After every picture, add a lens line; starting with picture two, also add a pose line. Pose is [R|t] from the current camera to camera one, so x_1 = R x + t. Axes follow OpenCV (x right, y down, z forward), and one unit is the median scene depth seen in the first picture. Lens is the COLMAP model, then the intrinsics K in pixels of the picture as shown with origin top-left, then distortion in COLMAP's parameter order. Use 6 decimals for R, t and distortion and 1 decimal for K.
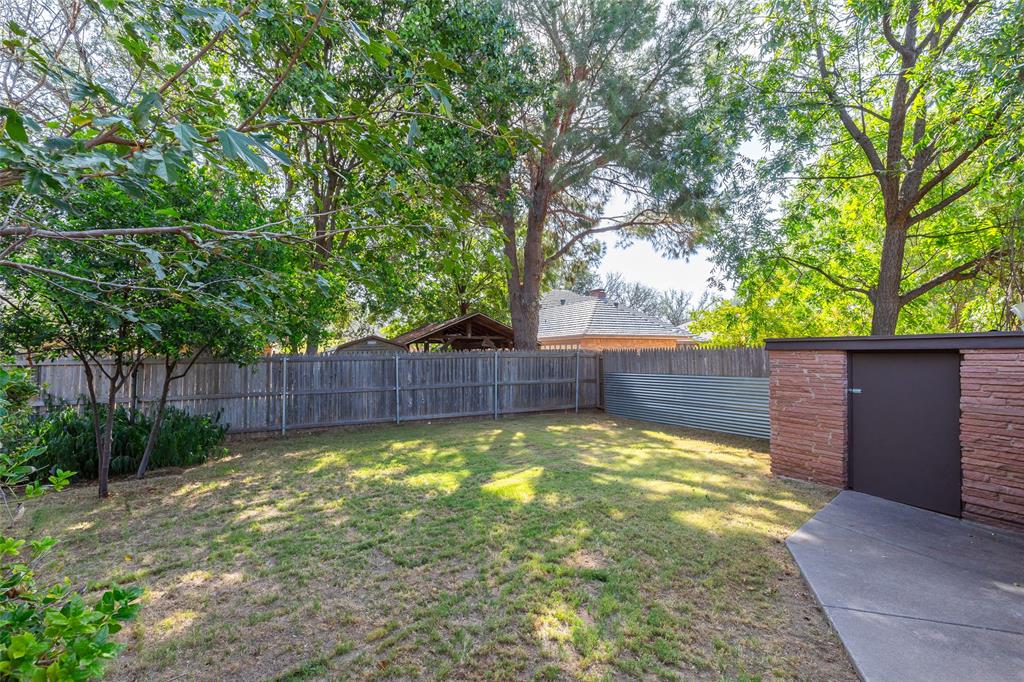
lens RADIAL K [[471.7, 0, 508.6], [0, 471.7, 345.3], [0, 0, 1]] dist [0.004314, -0.001345]
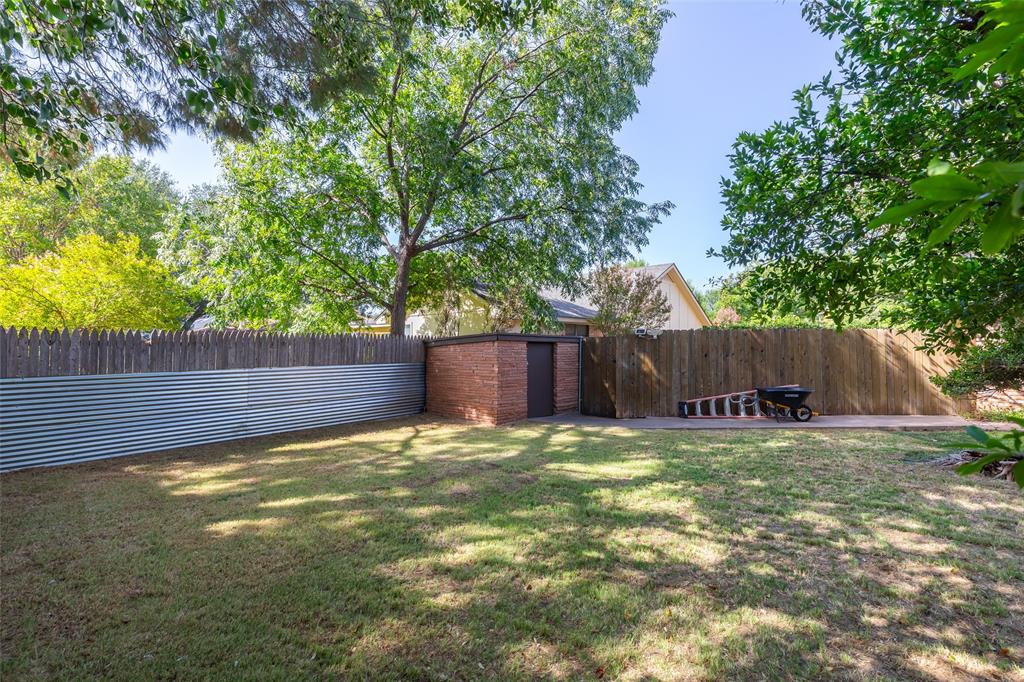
lens RADIAL K [[471.7, 0, 509.5], [0, 471.7, 344.4], [0, 0, 1]] dist [0.004314, -0.001345]
pose [[-0.378035, 0.005668, 0.925774, -0.878976], [-0.021320, 0.999663, -0.014826, 0.049543], [-0.925546, -0.025342, -0.377787, 1.688252]]
